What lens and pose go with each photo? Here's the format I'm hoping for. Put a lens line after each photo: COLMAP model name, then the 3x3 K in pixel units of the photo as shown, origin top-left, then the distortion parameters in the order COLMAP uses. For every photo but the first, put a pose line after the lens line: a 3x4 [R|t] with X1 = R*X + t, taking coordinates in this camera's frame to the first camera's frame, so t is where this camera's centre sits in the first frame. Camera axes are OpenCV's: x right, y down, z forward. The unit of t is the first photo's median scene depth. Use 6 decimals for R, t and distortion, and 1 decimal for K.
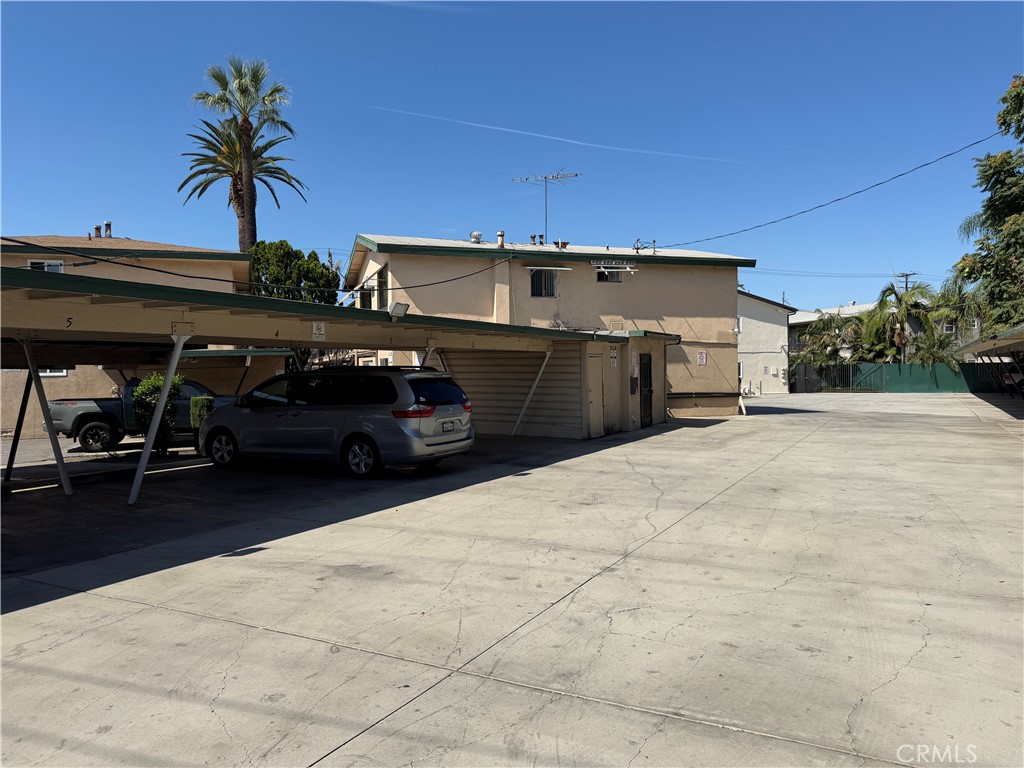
lens RADIAL K [[723.7, 0, 512.0], [0, 723.7, 384.0], [0, 0, 1]] dist [0.086243, -0.059236]
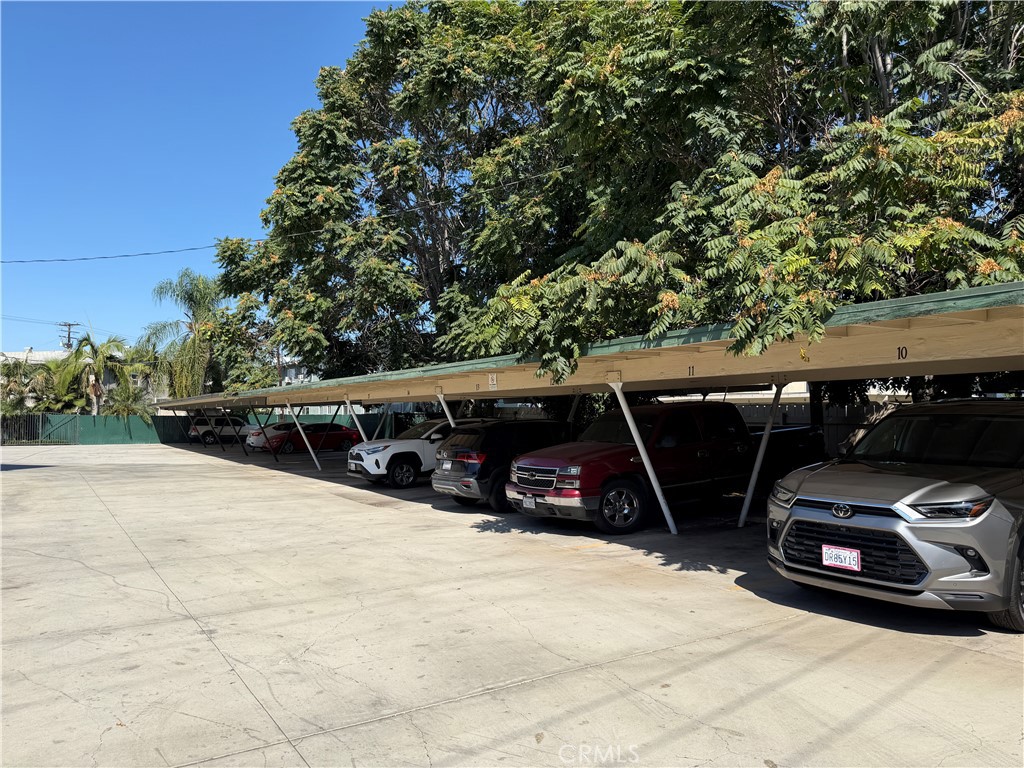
lens RADIAL K [[723.7, 0, 512.0], [0, 723.7, 384.0], [0, 0, 1]] dist [0.086243, -0.059236]
pose [[0.502346, 0.053801, 0.862991, -0.611437], [0.006925, 0.997780, -0.066235, 0.002805], [-0.864639, 0.039249, 0.500859, 0.212440]]
